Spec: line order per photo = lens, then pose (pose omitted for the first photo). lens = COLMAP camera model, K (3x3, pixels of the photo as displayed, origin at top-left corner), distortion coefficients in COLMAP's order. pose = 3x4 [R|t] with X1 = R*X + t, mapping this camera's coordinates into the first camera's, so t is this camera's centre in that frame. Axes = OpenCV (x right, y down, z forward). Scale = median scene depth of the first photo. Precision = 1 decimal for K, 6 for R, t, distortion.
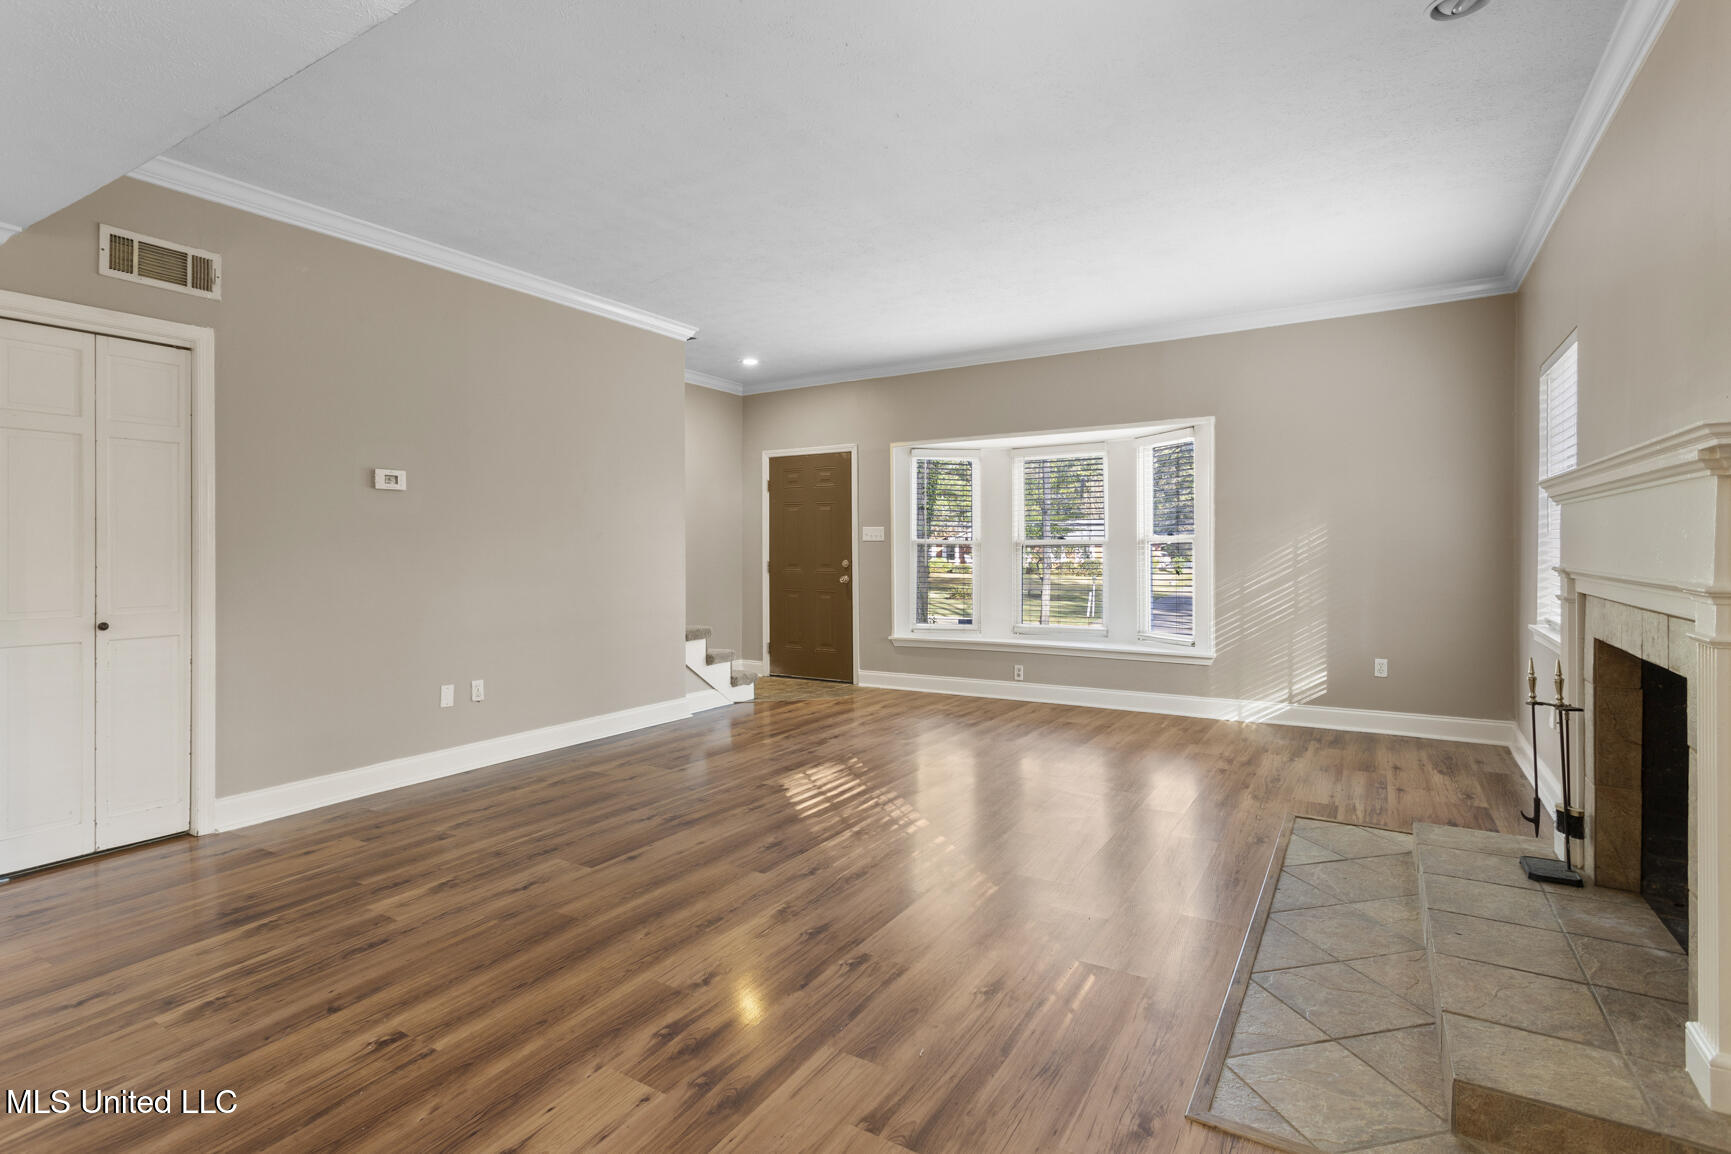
lens RADIAL K [[832.6, 0, 864.3], [0, 832.6, 545.1], [0, 0, 1]] dist [-0.002120, 0.000172]
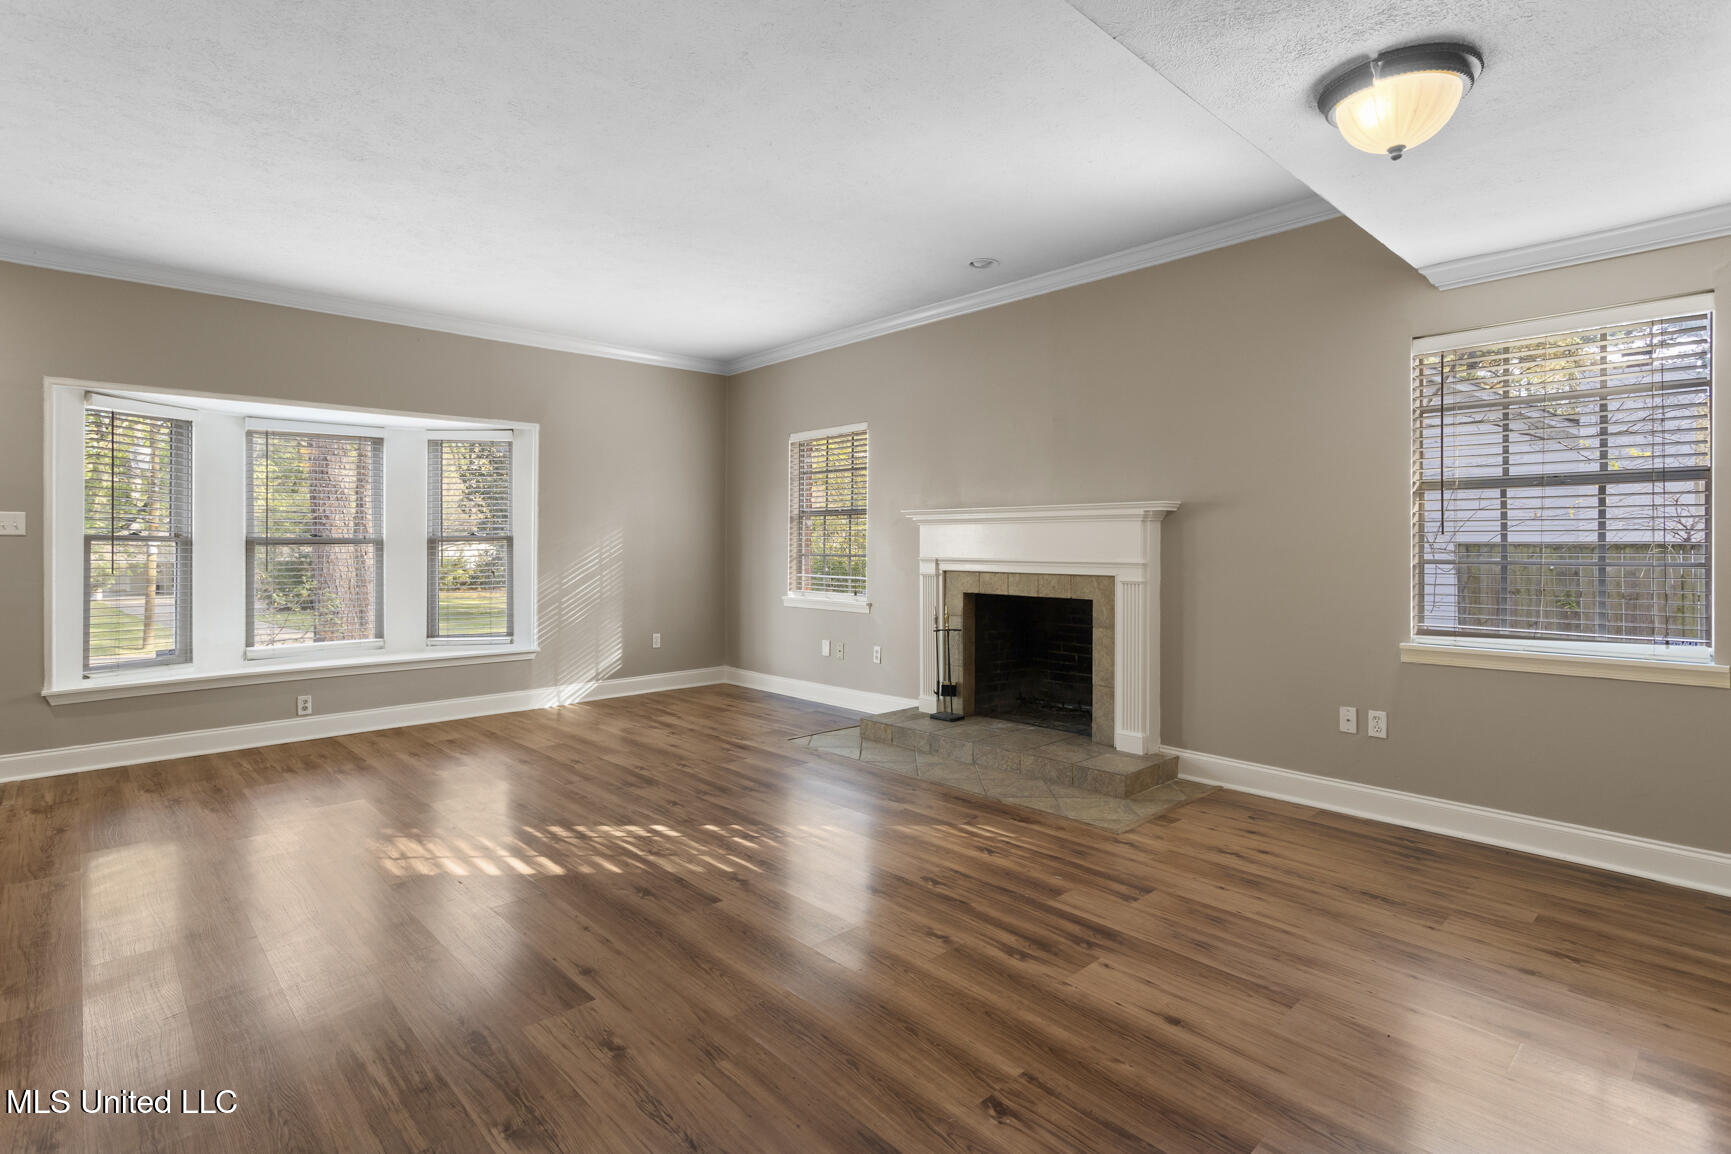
lens RADIAL K [[845.2, 0, 868.5], [0, 845.2, 512.9], [0, 0, 1]] dist [-0.000604, 0.001787]
pose [[0.259423, 0.040945, 0.964895, -0.974612], [-0.004955, 0.999144, -0.041066, 0.003162], [-0.965751, 0.005872, 0.259404, 0.584811]]
